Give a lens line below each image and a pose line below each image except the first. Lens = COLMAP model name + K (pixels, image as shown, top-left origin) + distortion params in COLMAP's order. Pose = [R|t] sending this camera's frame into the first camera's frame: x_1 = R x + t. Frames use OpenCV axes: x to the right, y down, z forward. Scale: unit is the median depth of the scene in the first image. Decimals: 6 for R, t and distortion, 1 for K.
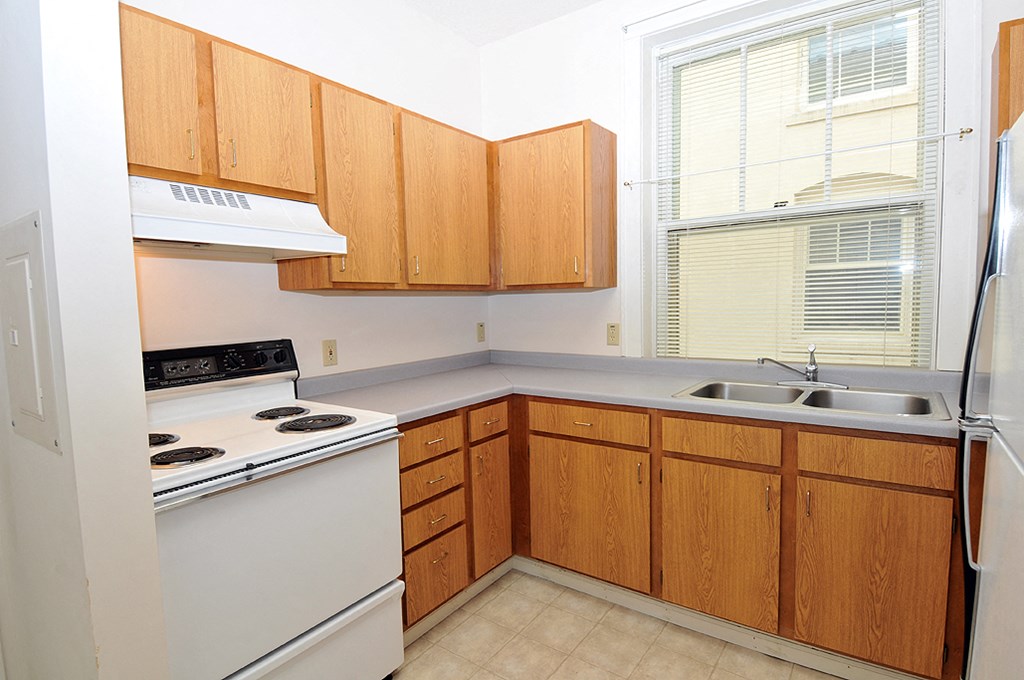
lens RADIAL K [[529.1, 0, 516.9], [0, 529.1, 344.6], [0, 0, 1]] dist [0.044853, -0.049040]
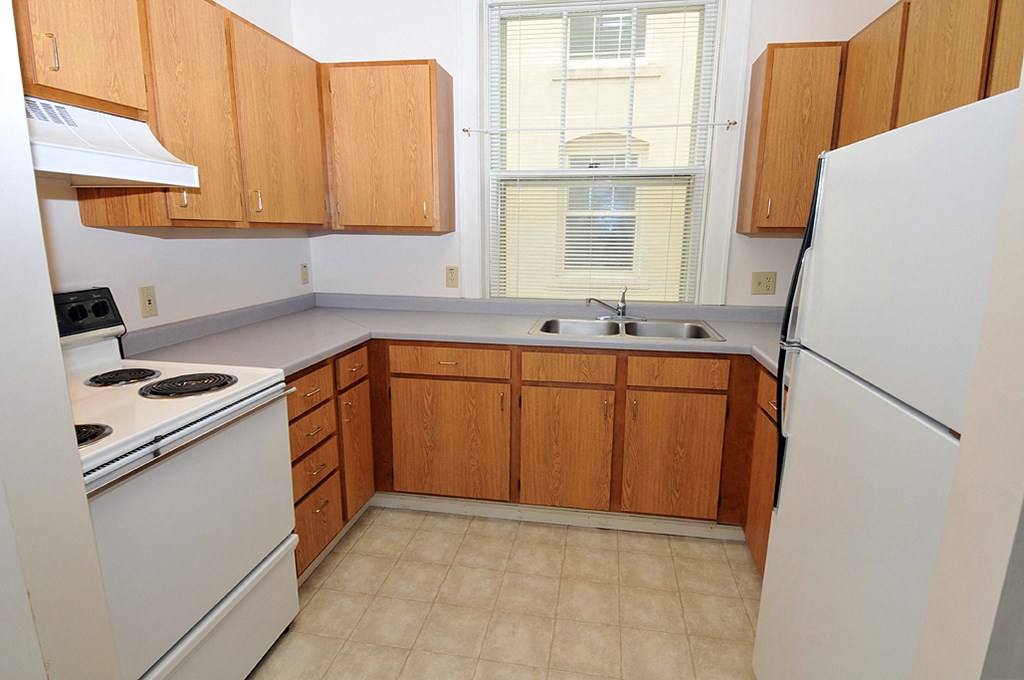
lens RADIAL K [[529.1, 0, 516.9], [0, 529.1, 344.6], [0, 0, 1]] dist [0.044853, -0.049040]
pose [[0.900166, -0.059893, 0.431409, -0.219271], [0.006552, 0.992250, 0.124085, -0.020724], [-0.435498, -0.108870, 0.893582, -0.018010]]
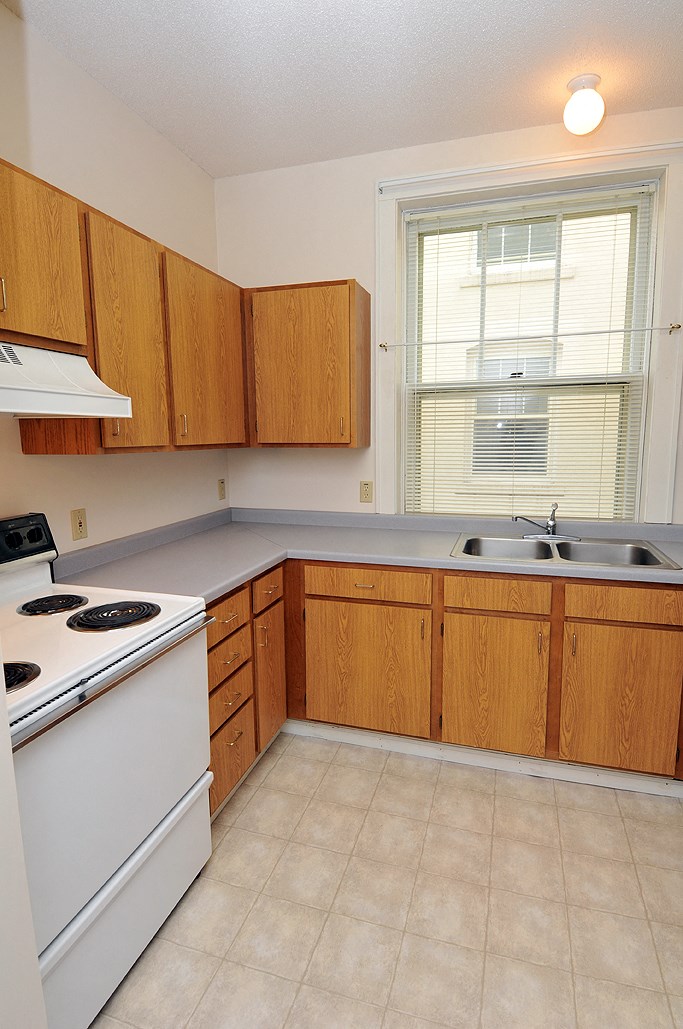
lens RADIAL K [[531.7, 0, 346.6], [0, 531.7, 505.6], [0, 0, 1]] dist [0.044853, -0.049040]
pose [[0.949841, -0.026948, 0.311569, -0.234188], [0.012512, 0.998758, 0.048238, -0.057155], [-0.312482, -0.041920, 0.948998, 0.043406]]
